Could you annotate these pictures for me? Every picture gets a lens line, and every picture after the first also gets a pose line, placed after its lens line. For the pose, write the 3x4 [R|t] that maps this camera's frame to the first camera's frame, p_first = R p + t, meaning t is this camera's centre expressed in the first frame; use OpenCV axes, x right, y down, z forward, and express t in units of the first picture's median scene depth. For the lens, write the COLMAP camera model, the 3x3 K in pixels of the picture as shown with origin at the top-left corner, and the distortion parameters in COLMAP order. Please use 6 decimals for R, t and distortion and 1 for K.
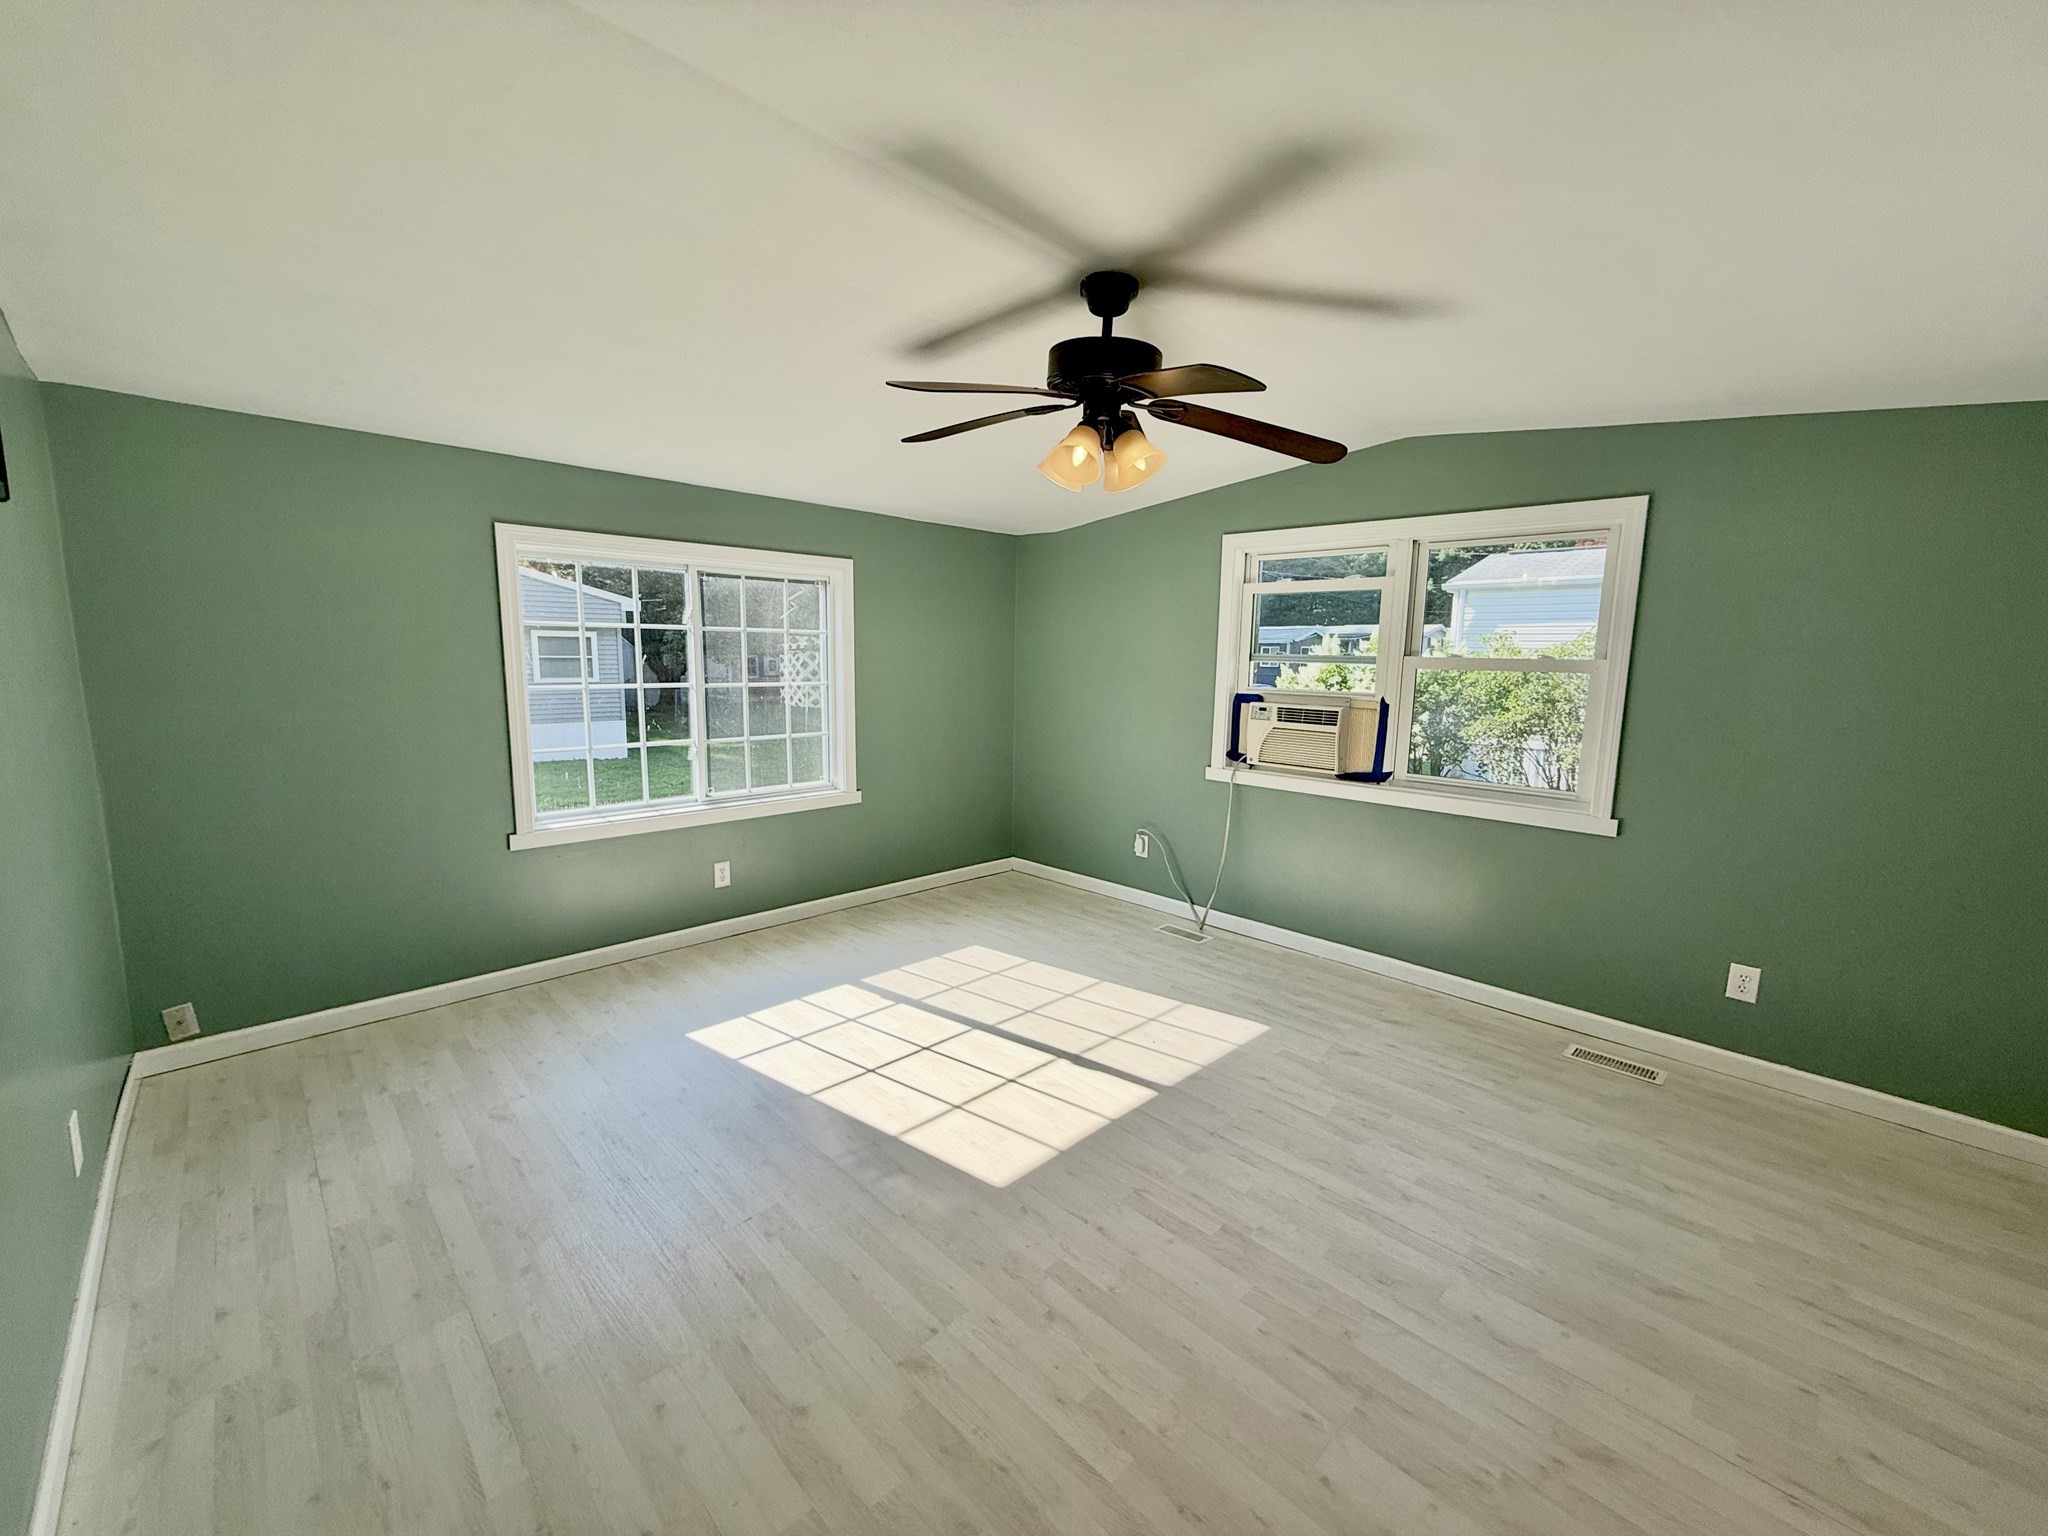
lens RADIAL K [[815.6, 0, 1024.2], [0, 815.6, 762.5], [0, 0, 1]] dist [0.000048, 0.000076]
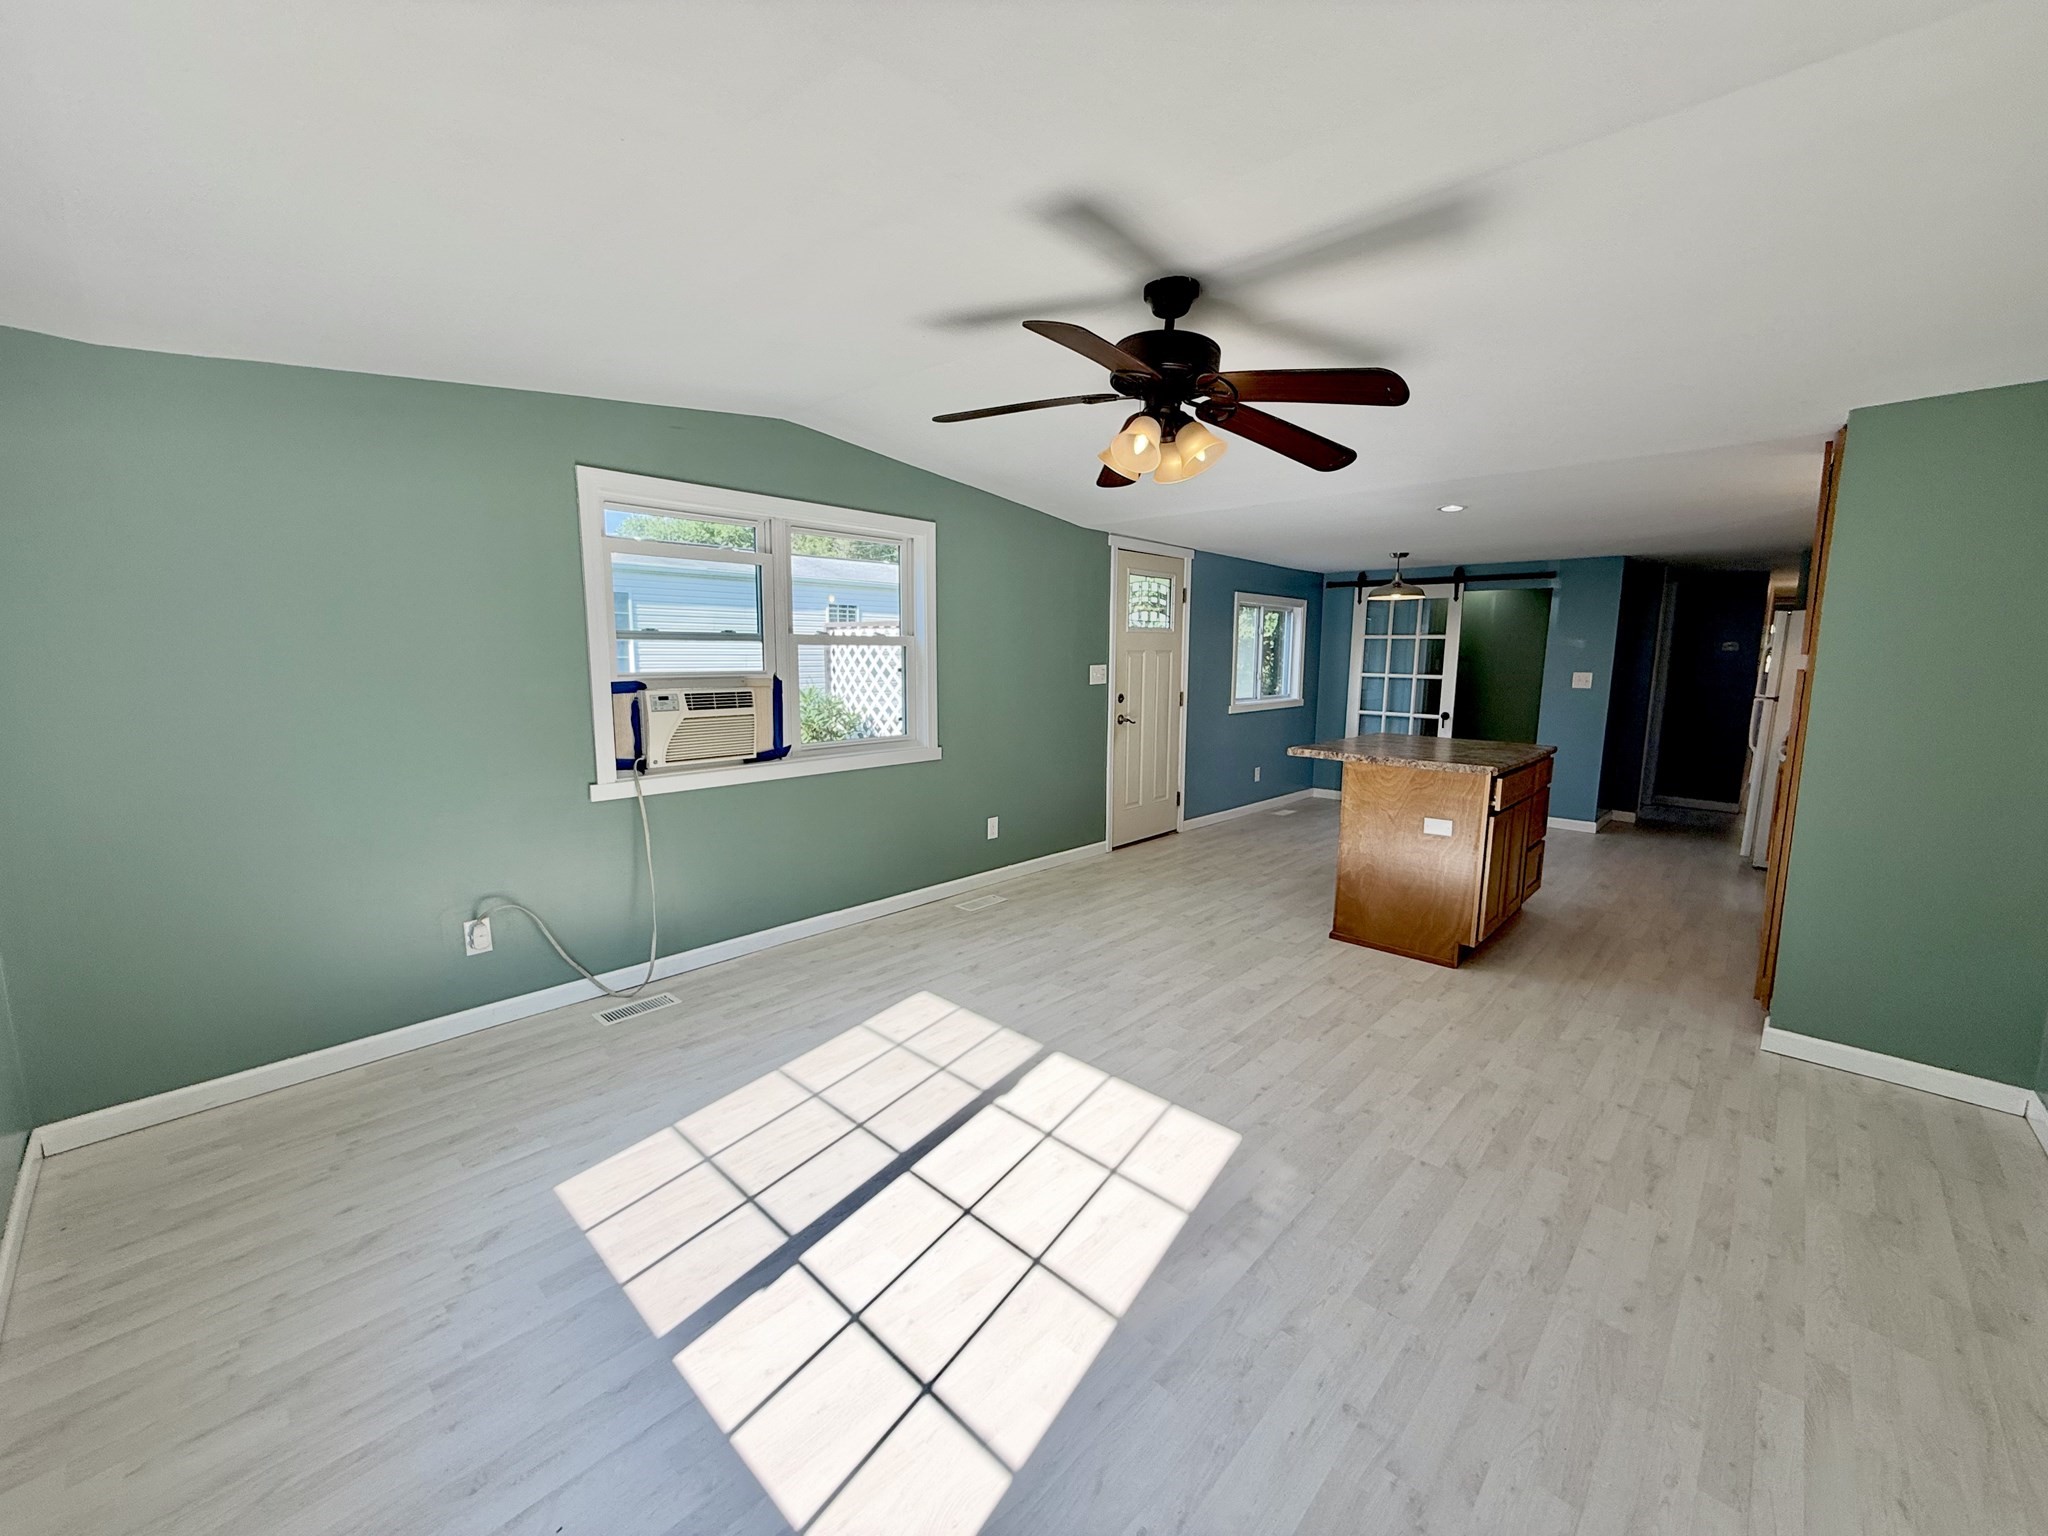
lens RADIAL K [[815.6, 0, 1019.8], [0, 815.6, 763.3], [0, 0, 1]] dist [0.000048, 0.000076]
pose [[-0.030626, -0.162706, 0.986199, -0.641222], [0.123258, 0.978517, 0.165266, -0.111210], [-0.991902, 0.126618, -0.009914, 0.793883]]
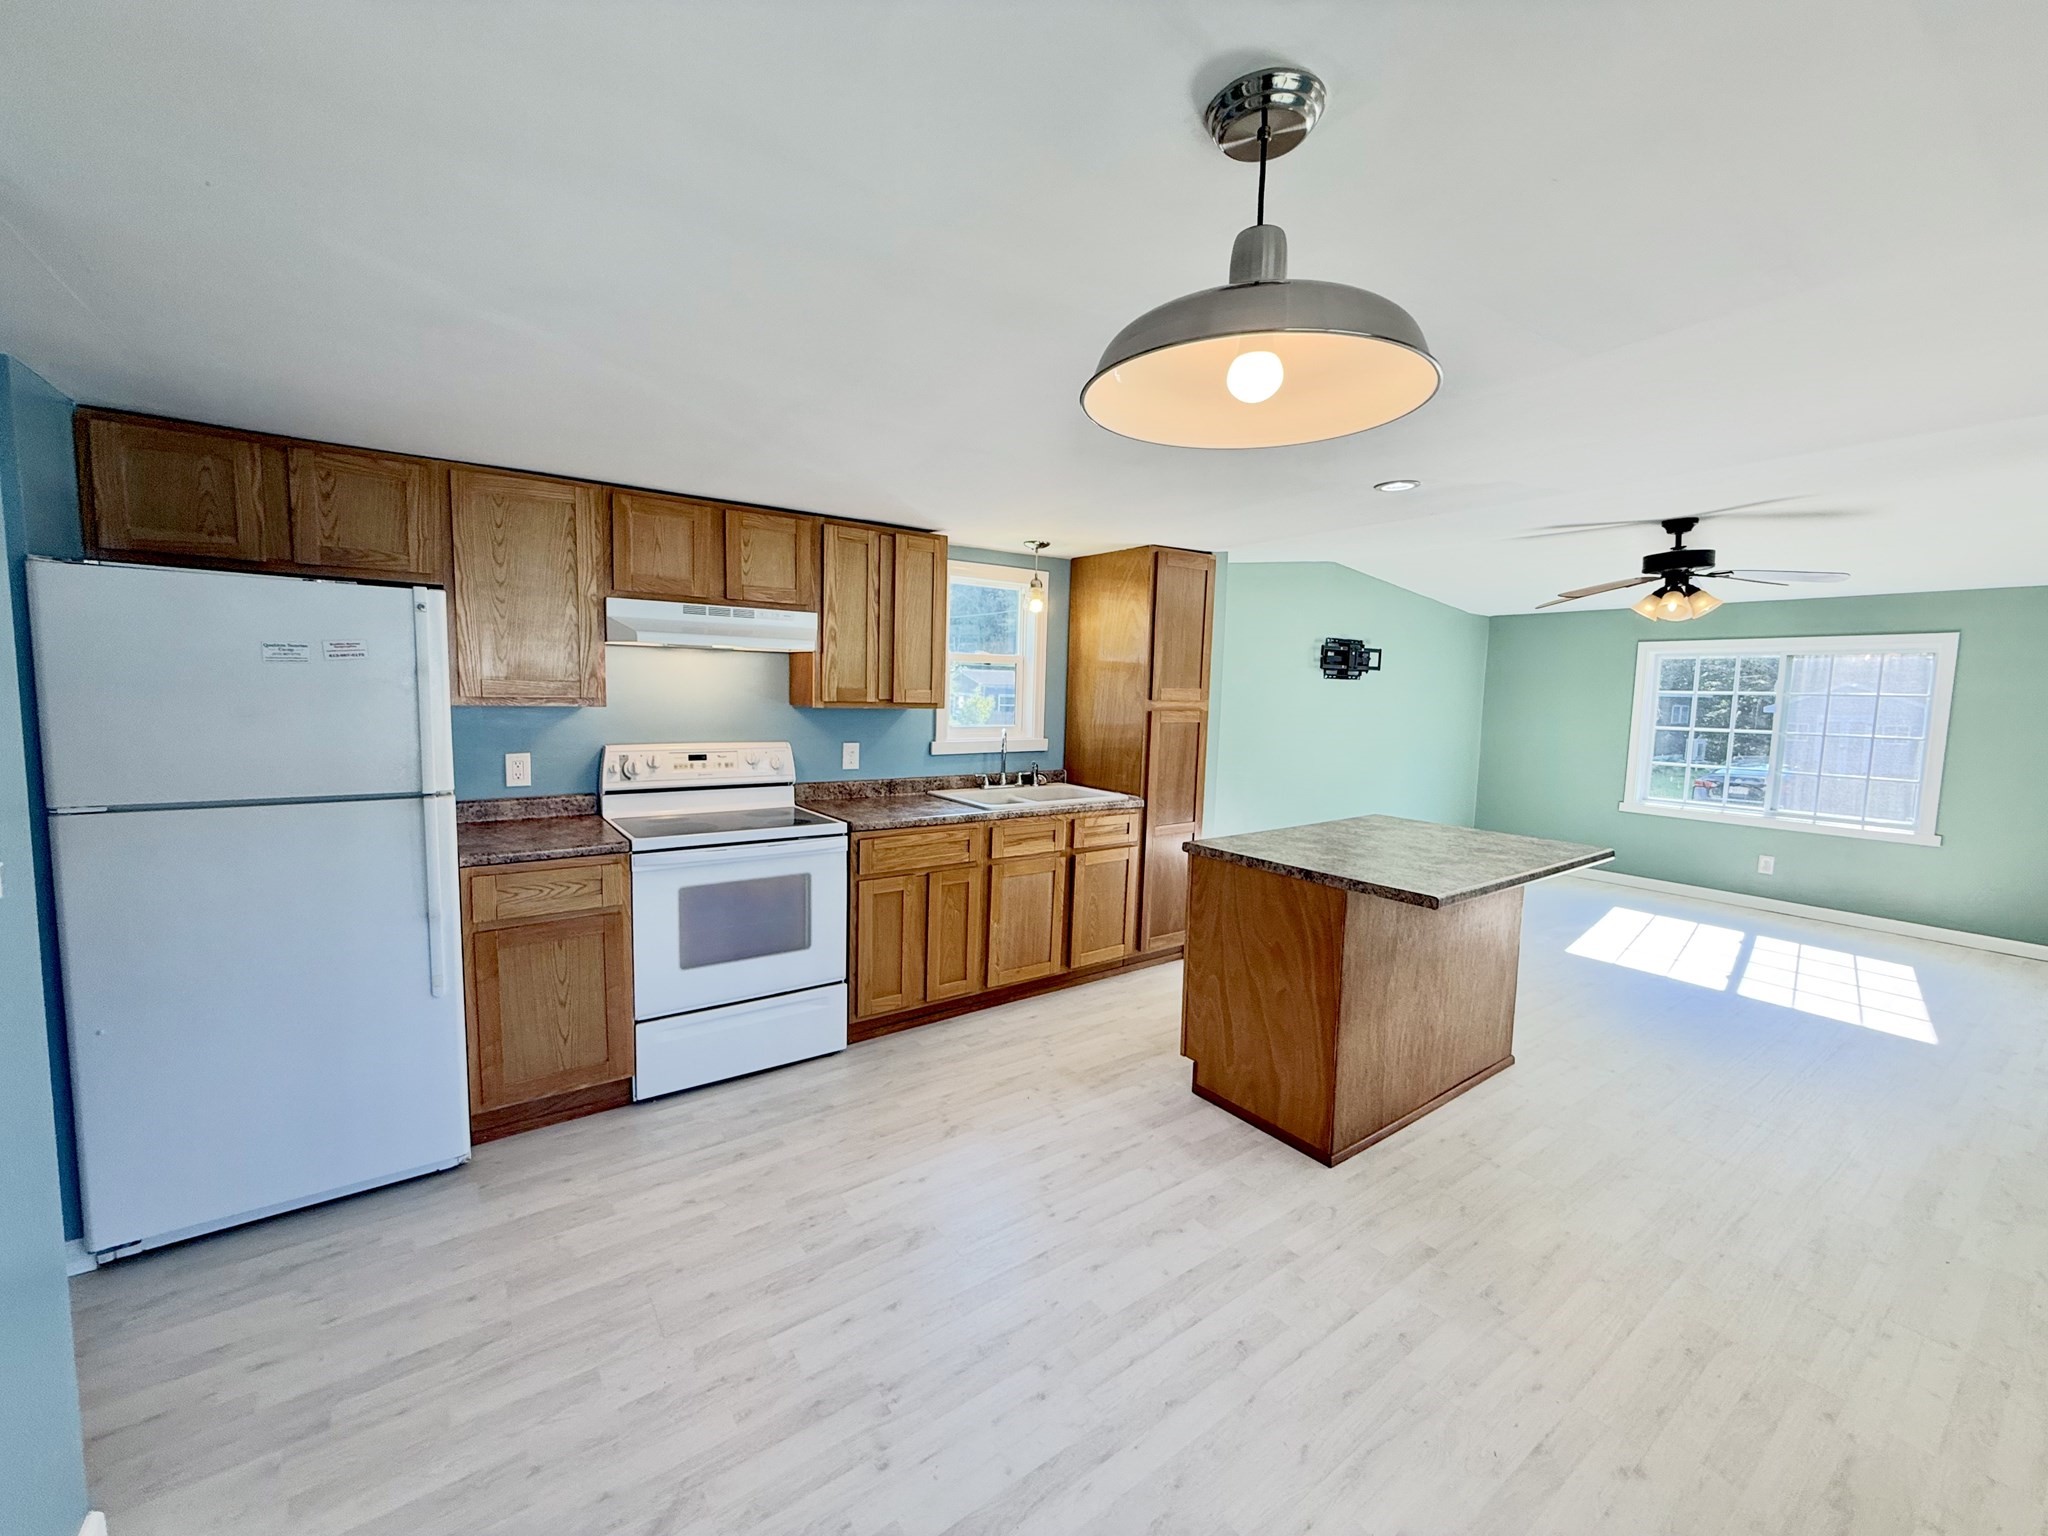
lens RADIAL K [[815.6, 0, 1021.9], [0, 815.6, 763.8], [0, 0, 1]] dist [0.000048, 0.000076]
pose [[-0.161823, 0.068693, -0.984426, 1.462140], [-0.157225, 0.983037, 0.094441, 0.039137], [0.974214, 0.170059, -0.148278, -0.105041]]
